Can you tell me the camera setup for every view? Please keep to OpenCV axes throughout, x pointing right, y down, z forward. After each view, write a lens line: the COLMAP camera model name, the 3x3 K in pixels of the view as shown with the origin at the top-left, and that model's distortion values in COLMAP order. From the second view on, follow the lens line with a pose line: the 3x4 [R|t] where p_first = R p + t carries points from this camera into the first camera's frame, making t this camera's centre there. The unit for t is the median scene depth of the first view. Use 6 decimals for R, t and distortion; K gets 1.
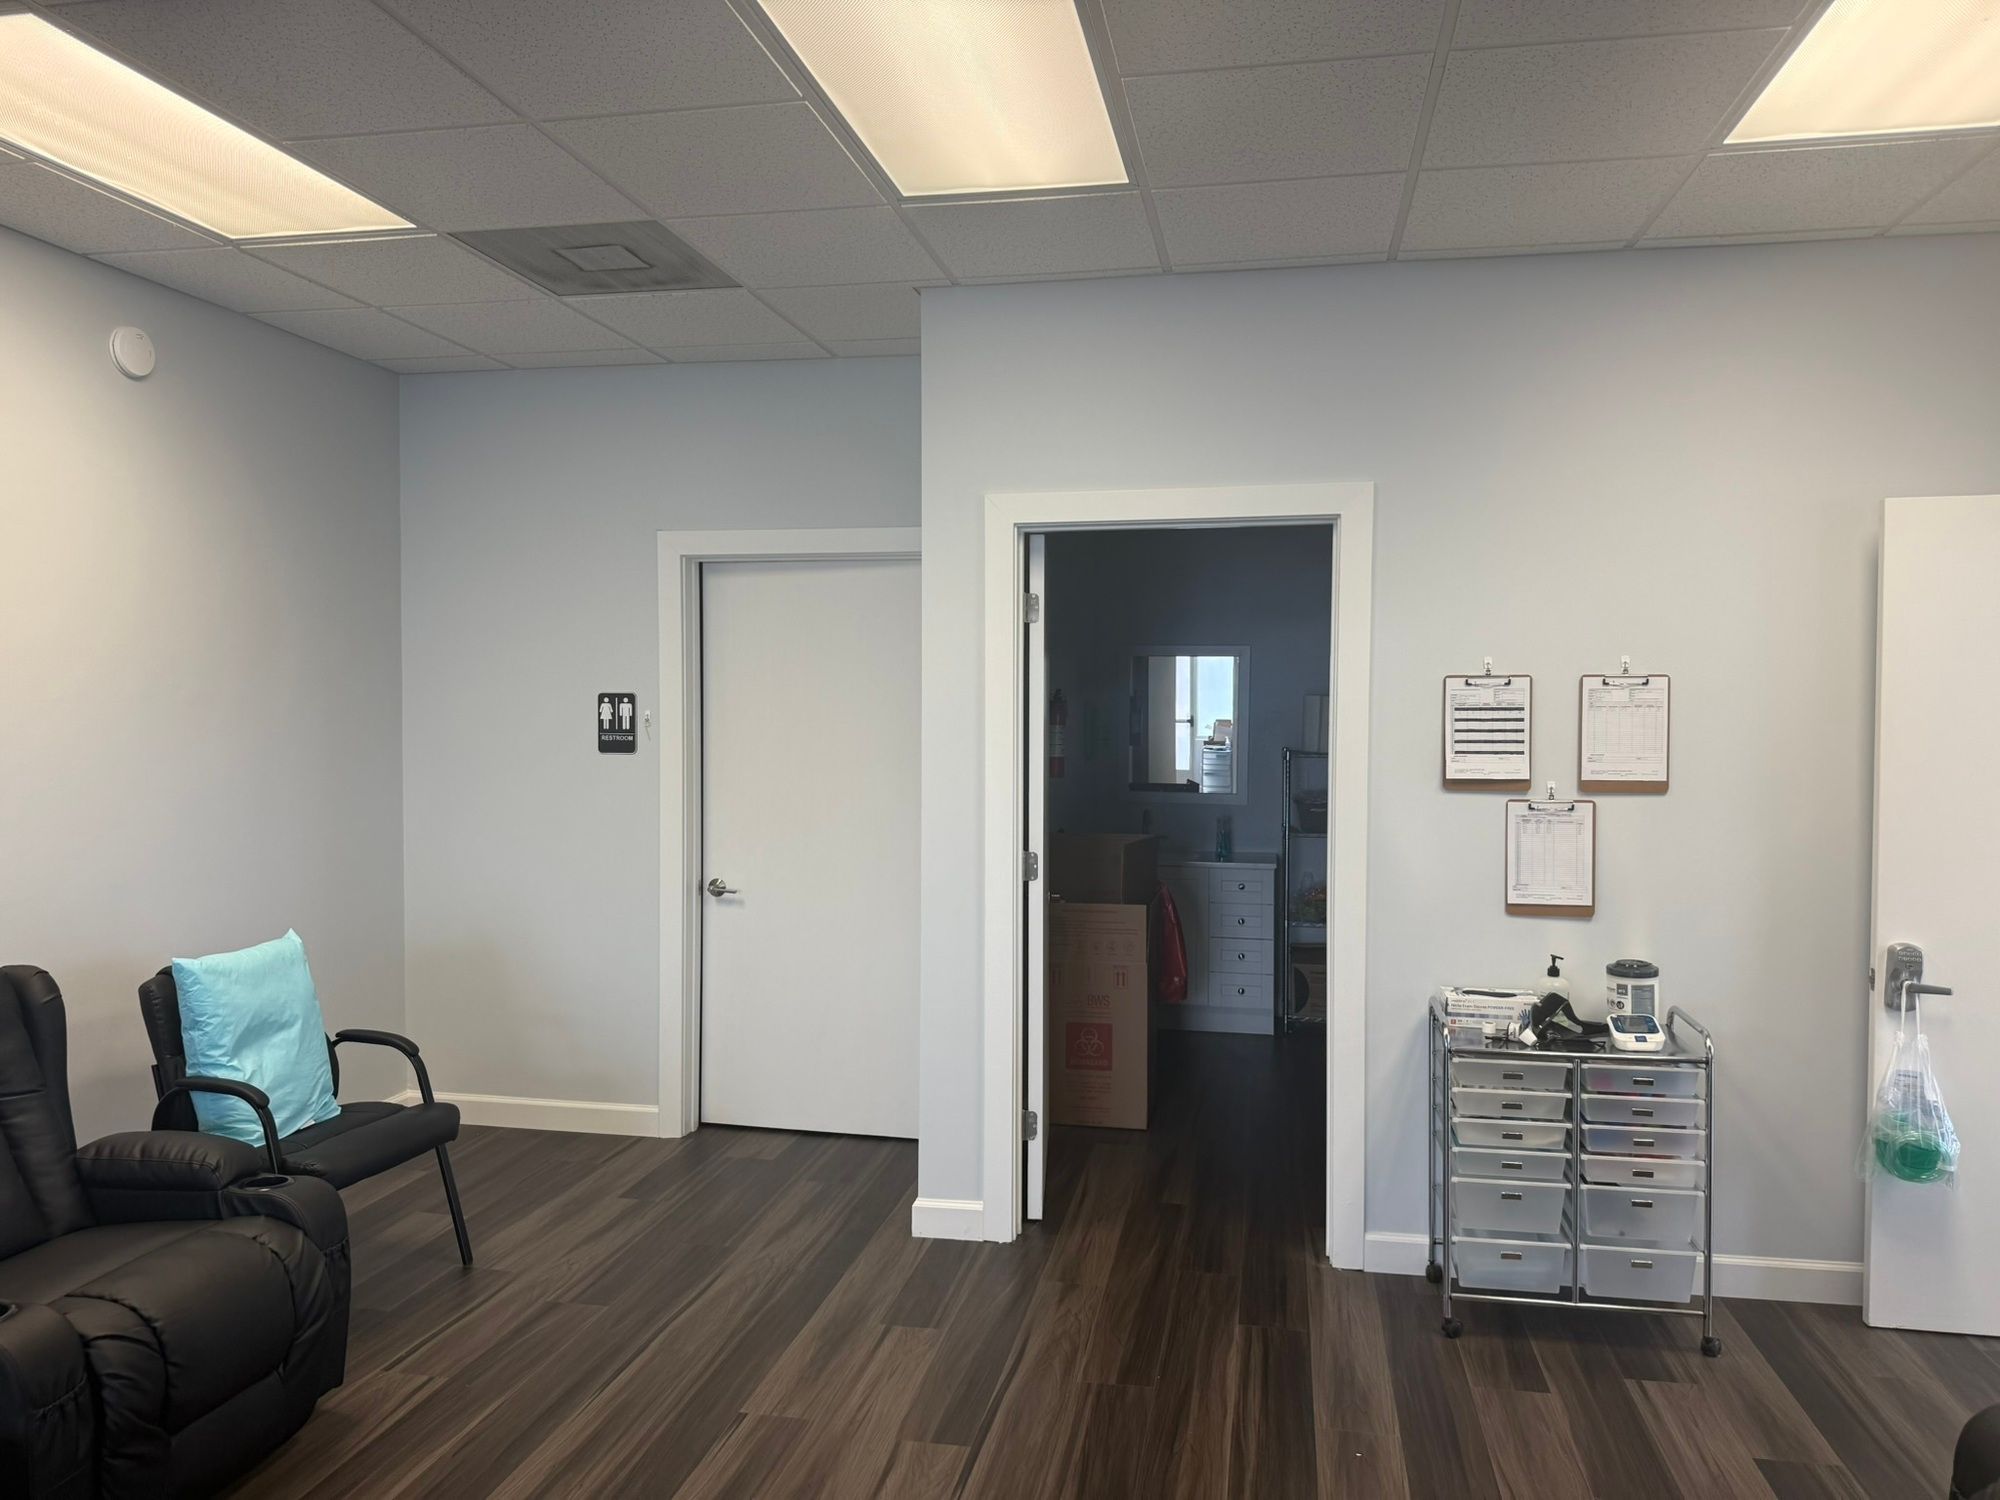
lens RADIAL K [[1435.2, 0, 966.5], [0, 1435.2, 760.5], [0, 0, 1]] dist [0.086615, -0.124383]
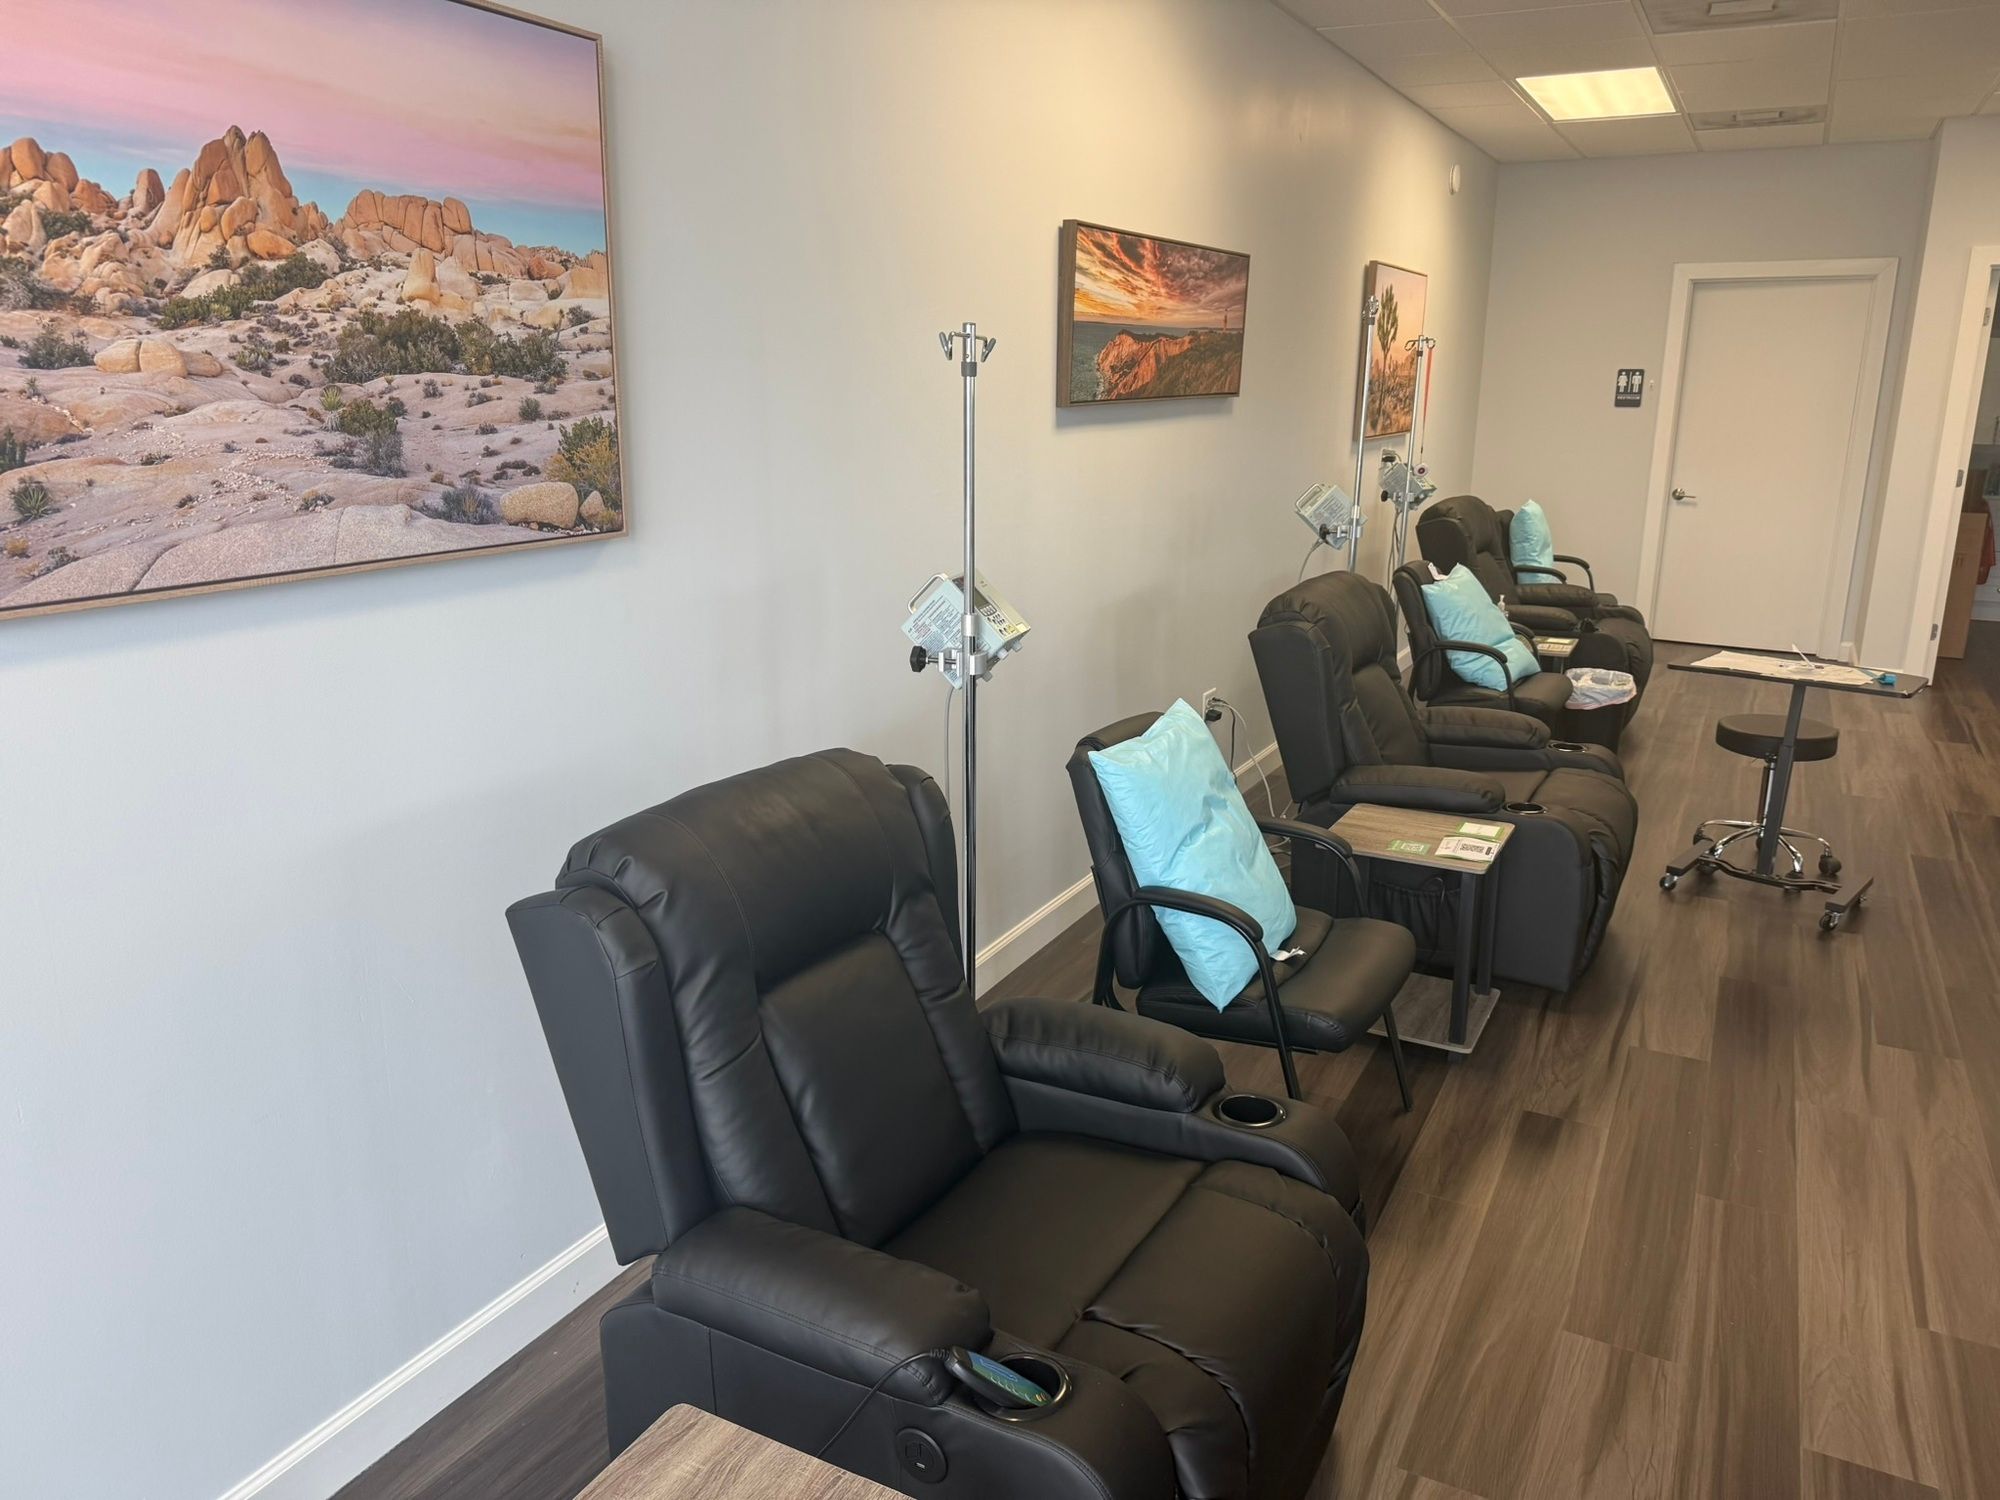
lens RADIAL K [[1423.5, 0, 1075.5], [0, 1423.5, 754.0], [0, 0, 1]] dist [0.083926, -0.027014]
pose [[0.967624, 0.081281, -0.238948, -0.422813], [-0.024613, 0.972601, 0.231172, 0.013281], [0.251192, -0.217807, 0.943114, -0.779433]]
